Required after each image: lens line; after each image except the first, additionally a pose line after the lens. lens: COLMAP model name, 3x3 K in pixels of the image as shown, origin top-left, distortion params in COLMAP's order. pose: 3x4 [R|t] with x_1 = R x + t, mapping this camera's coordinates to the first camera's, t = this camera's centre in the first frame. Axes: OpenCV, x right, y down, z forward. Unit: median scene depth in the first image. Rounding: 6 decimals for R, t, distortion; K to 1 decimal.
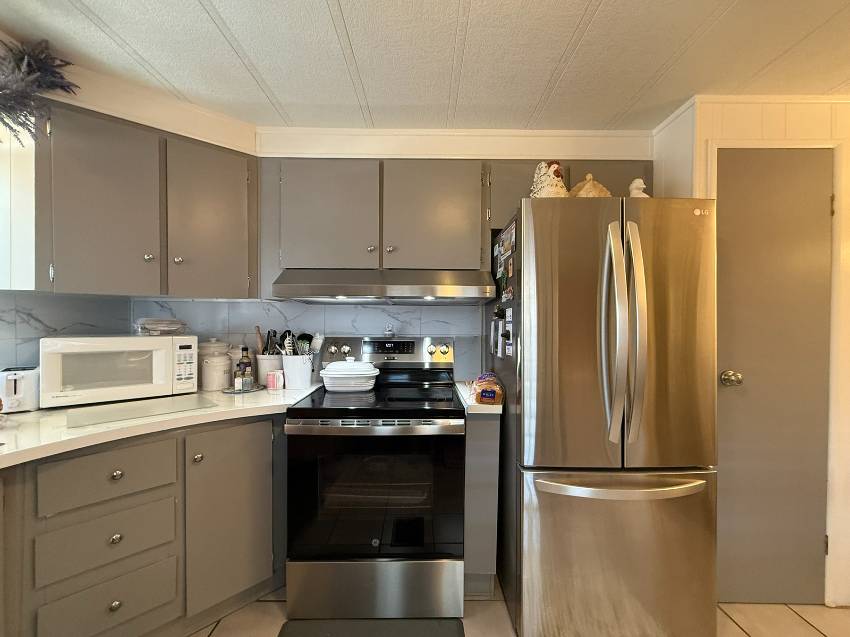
lens RADIAL K [[355.1, 0, 428.4], [0, 355.1, 323.0], [0, 0, 1]] dist [-0.003937, 0.000764]
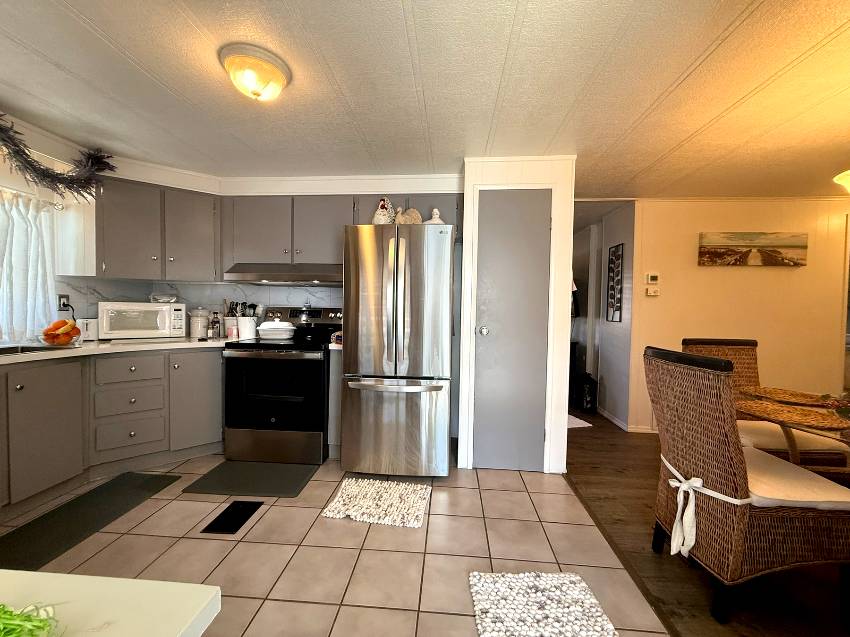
lens RADIAL K [[342.0, 0, 423.6], [0, 342.0, 317.1], [0, 0, 1]] dist [-0.000785, 0.000548]
pose [[0.996121, 0.012981, -0.087026, 0.673013], [-0.011701, 0.999816, 0.015197, 0.067394], [0.087207, -0.014119, 0.996090, -0.568436]]
